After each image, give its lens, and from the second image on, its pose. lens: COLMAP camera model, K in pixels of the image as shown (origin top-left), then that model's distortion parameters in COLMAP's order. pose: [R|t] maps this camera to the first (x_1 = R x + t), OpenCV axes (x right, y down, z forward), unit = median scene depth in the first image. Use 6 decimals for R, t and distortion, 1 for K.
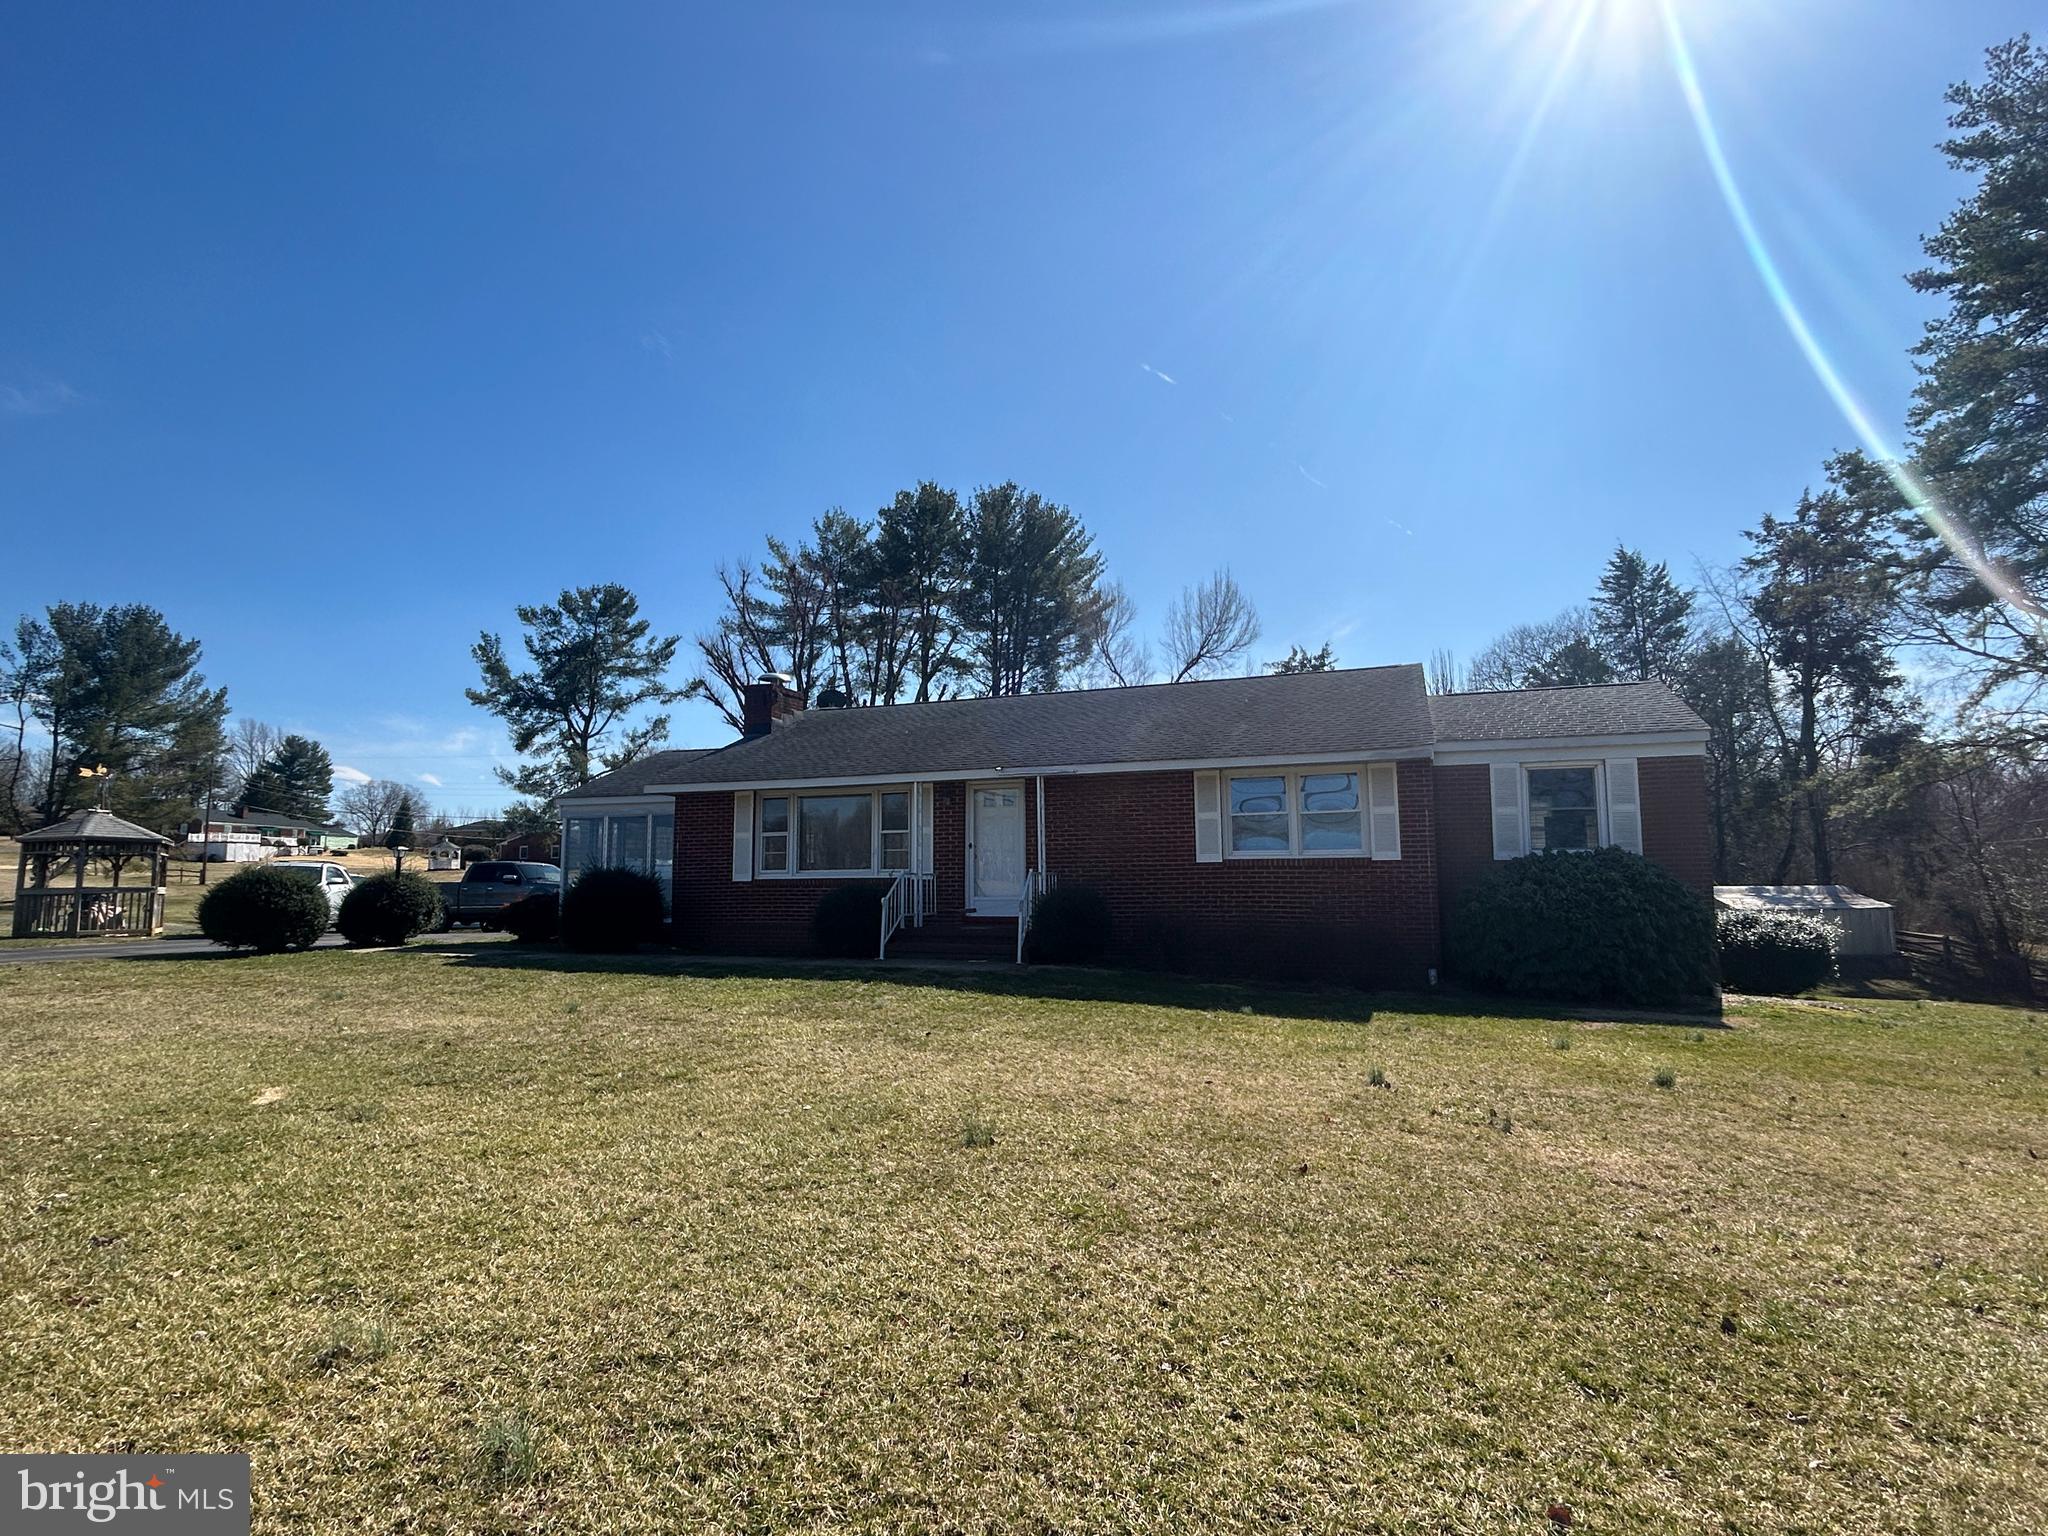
lens RADIAL K [[1046.8, 0, 1020.9], [0, 1046.8, 771.9], [0, 0, 1]] dist [-0.002210, 0.002583]
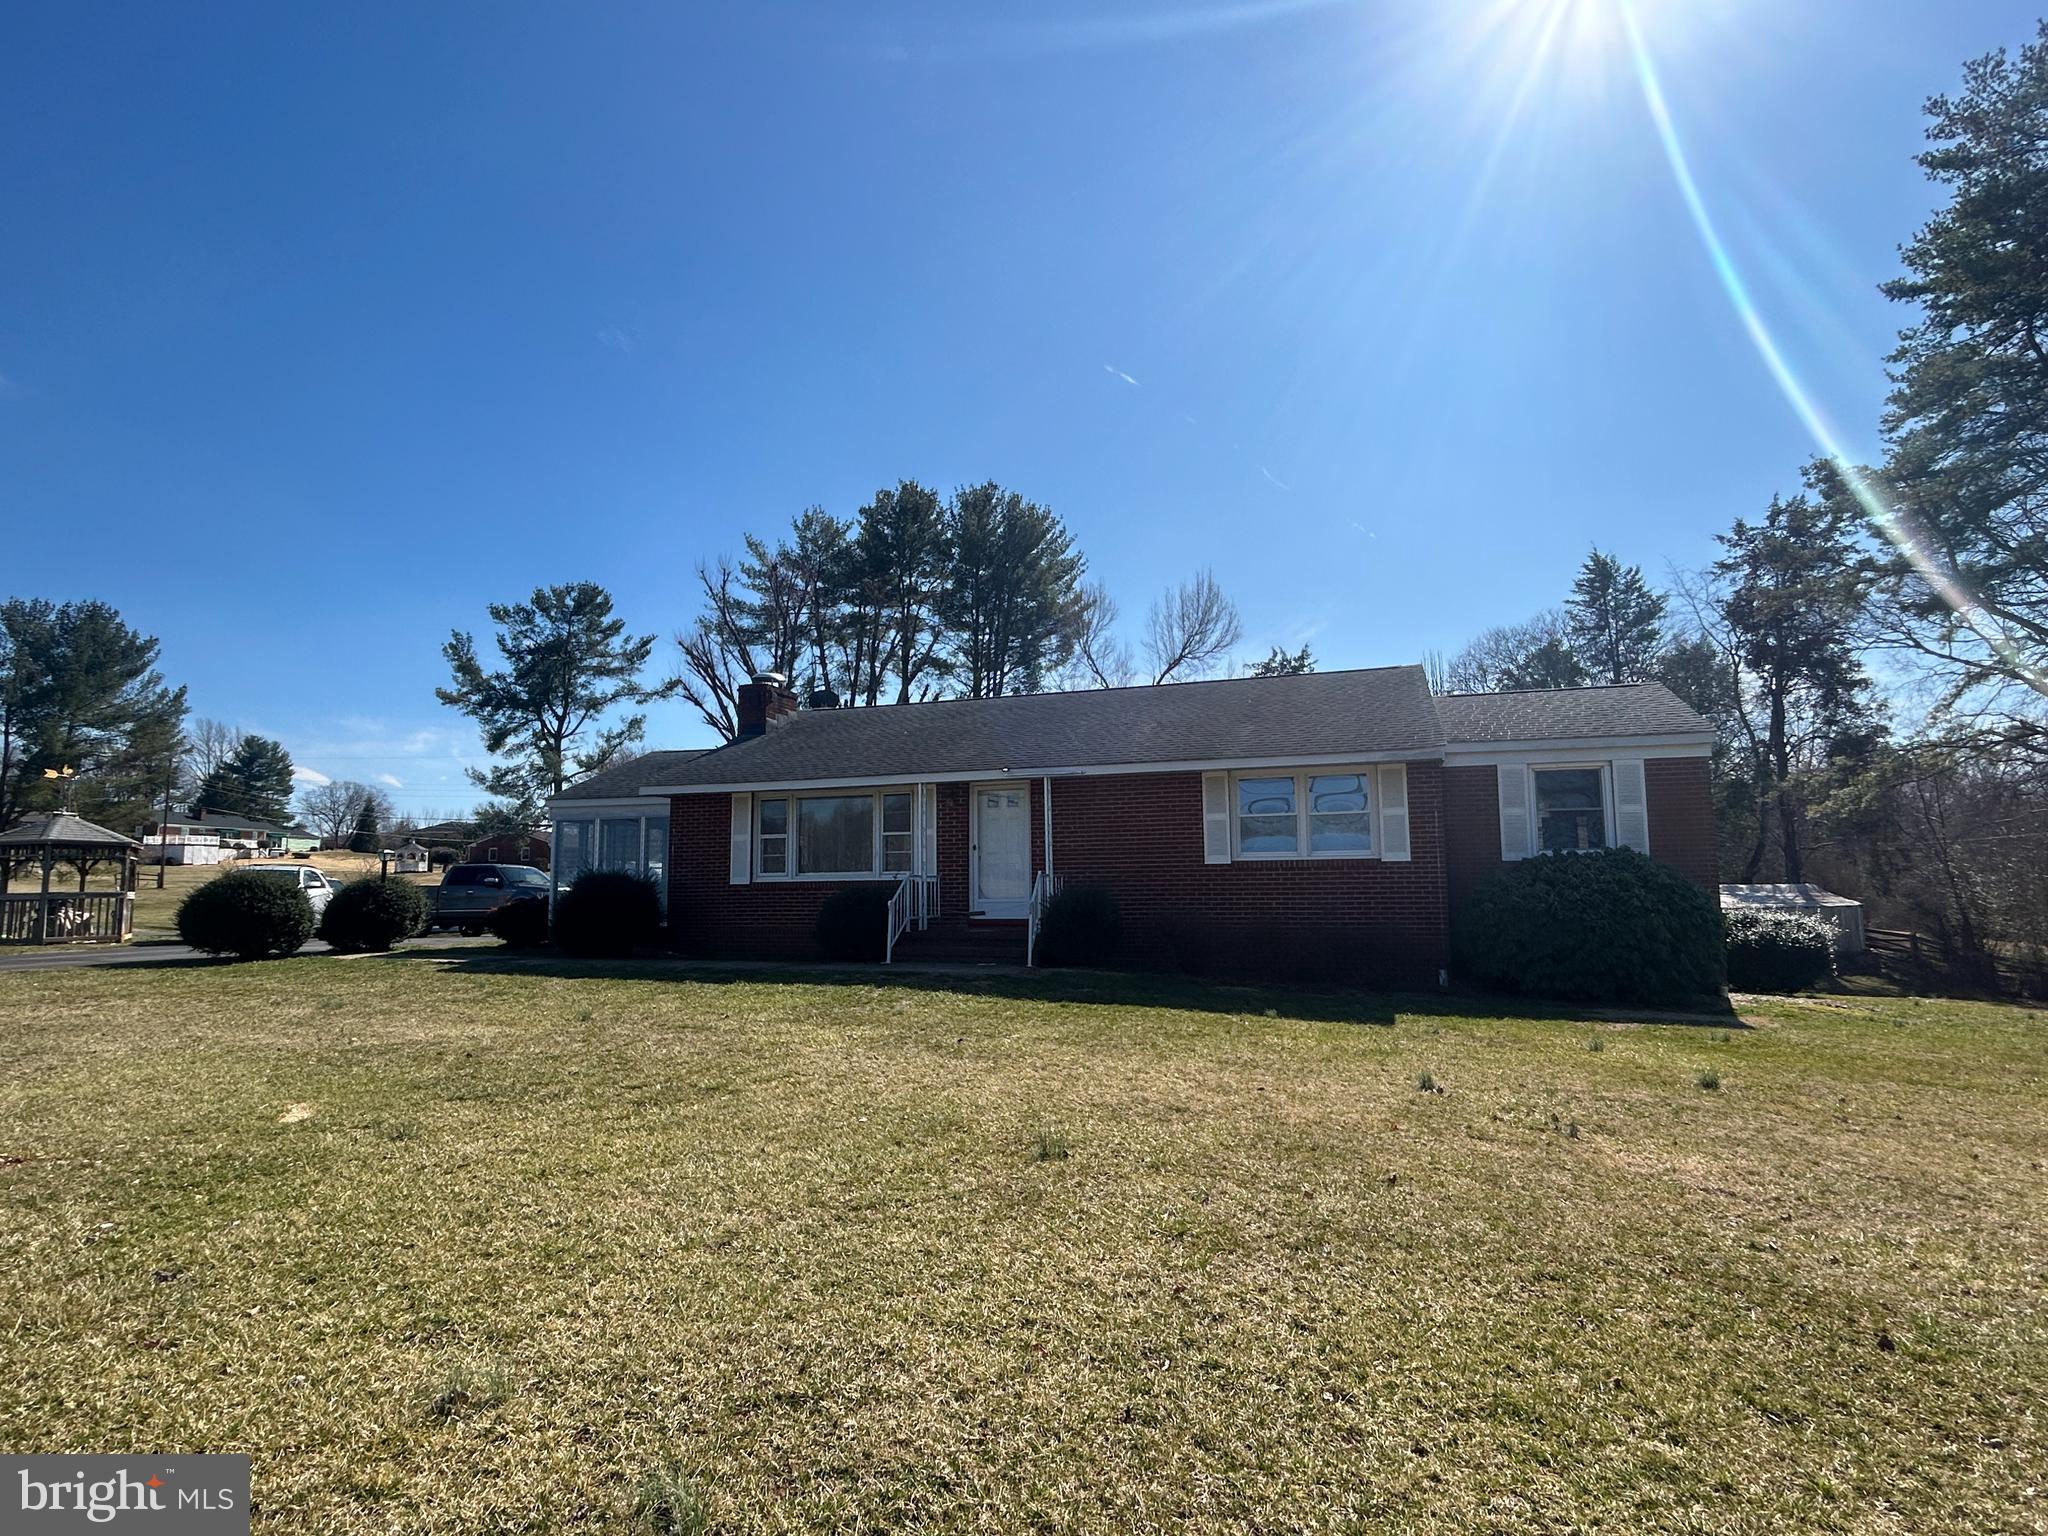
lens RADIAL K [[1046.8, 0, 1022.7], [0, 1046.8, 774.3], [0, 0, 1]] dist [-0.002210, 0.002583]
pose [[0.999593, -0.000398, 0.028511, -0.021936], [0.000345, 0.999998, 0.001860, -0.000404], [-0.028512, -0.001850, 0.999592, 0.006762]]
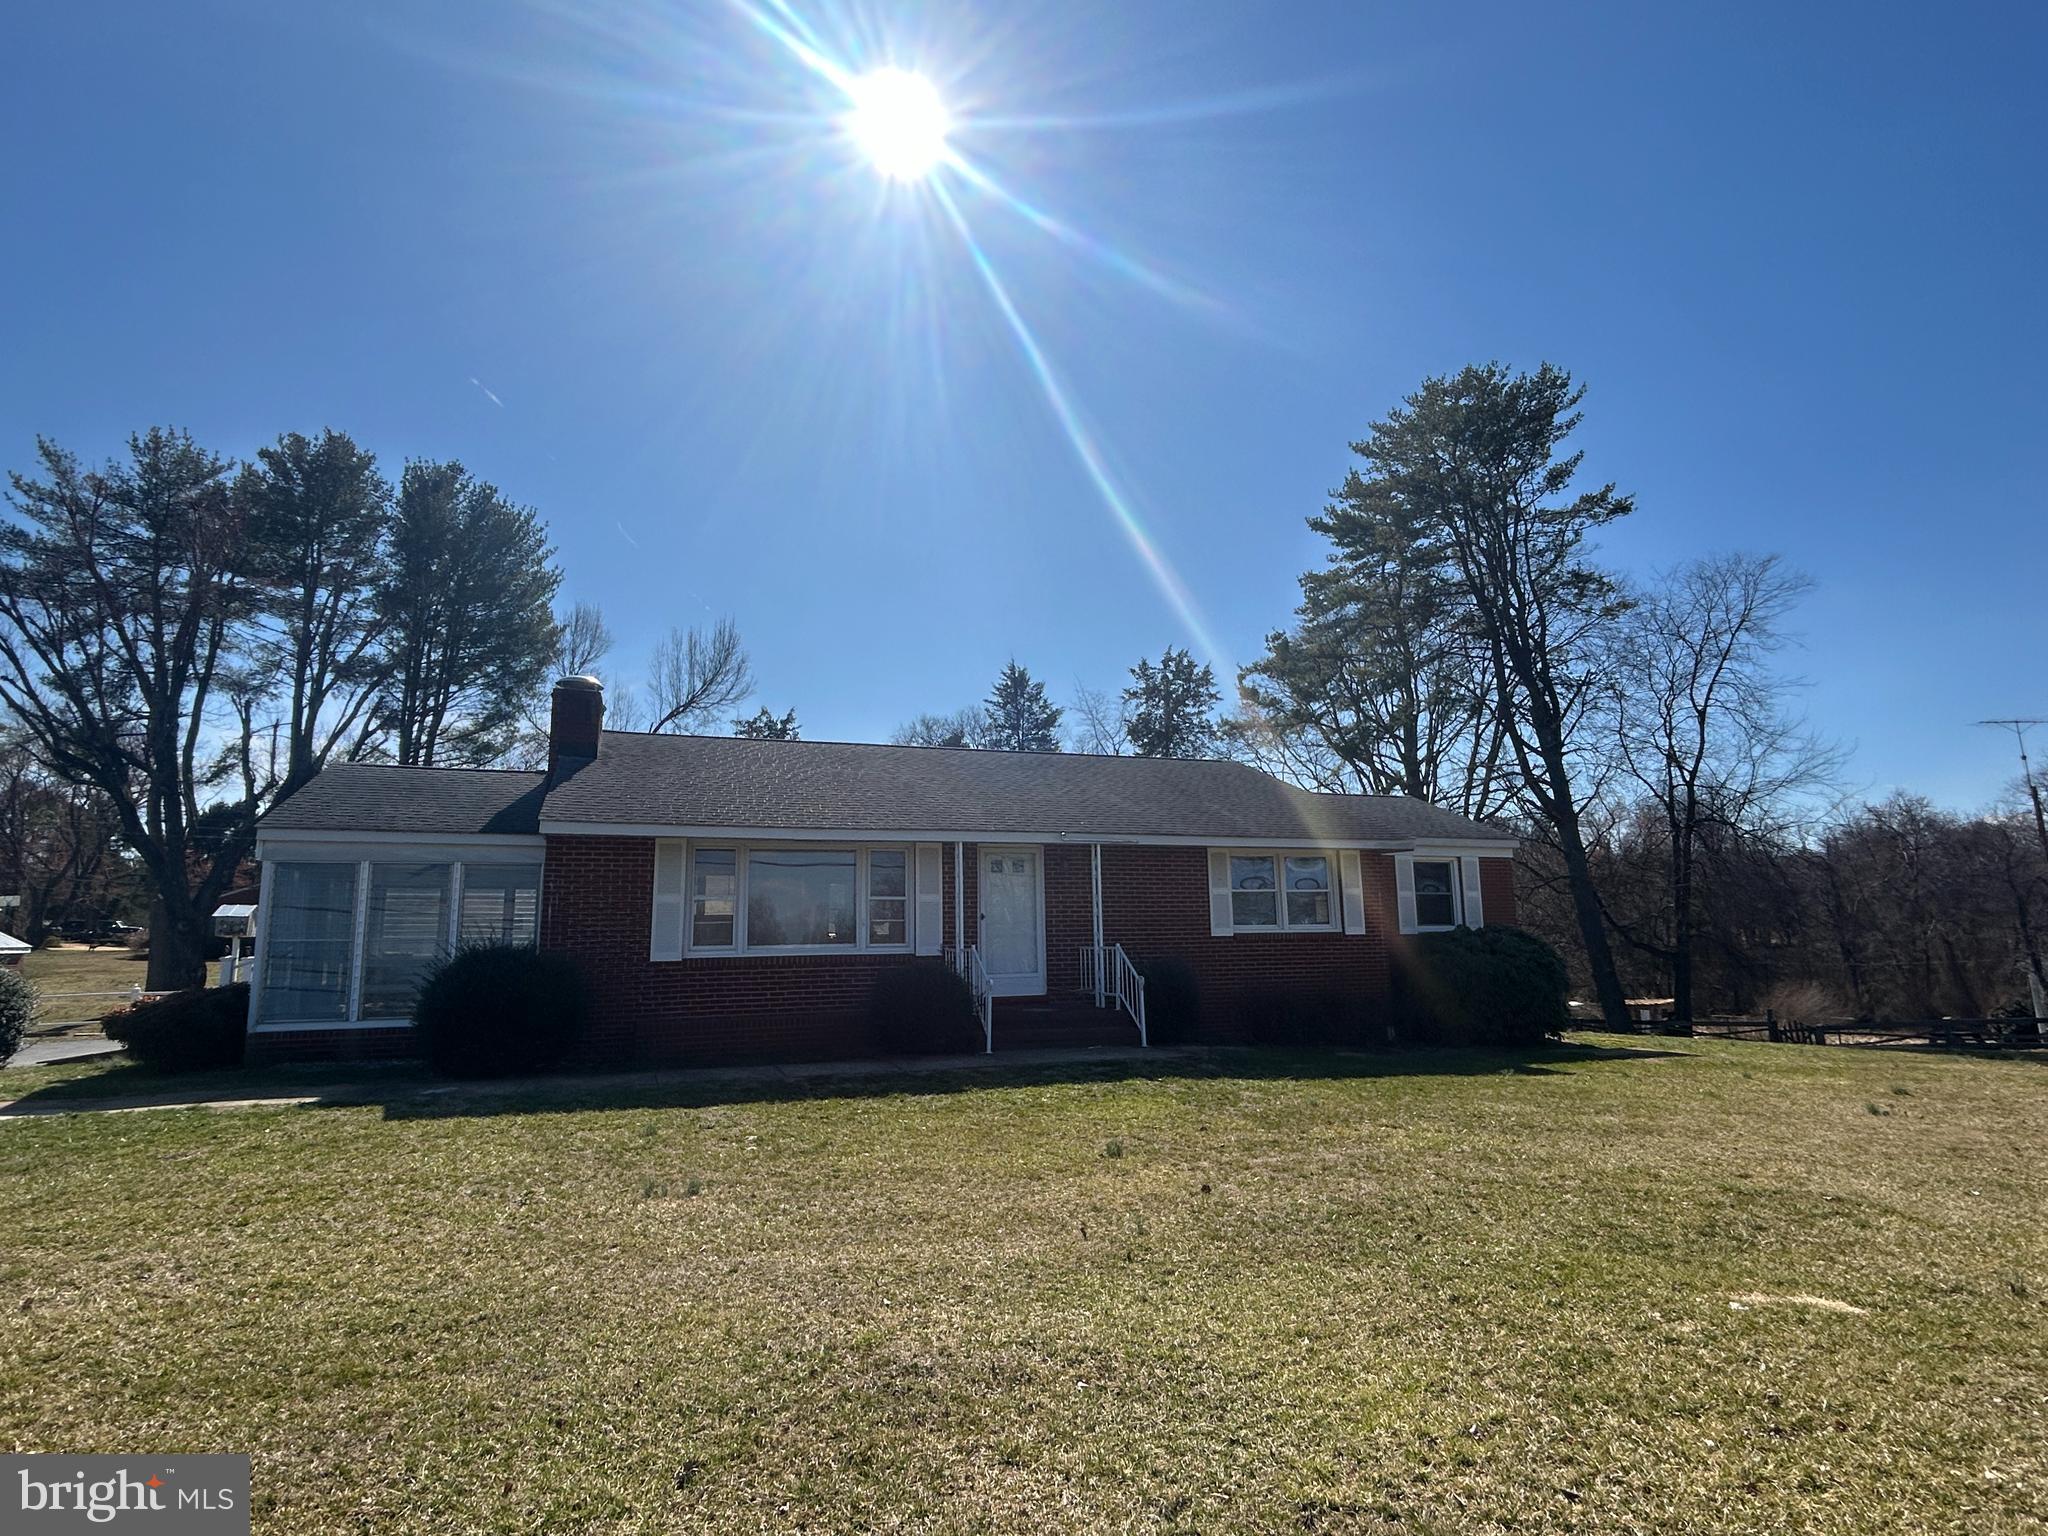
lens RADIAL K [[1046.8, 0, 1019.1], [0, 1046.8, 770.1], [0, 0, 1]] dist [-0.002210, 0.002583]
pose [[0.765202, 0.099072, 0.636122, -0.426202], [-0.060965, 0.994799, -0.081597, 0.012425], [-0.640898, 0.023657, 0.767262, 0.210923]]
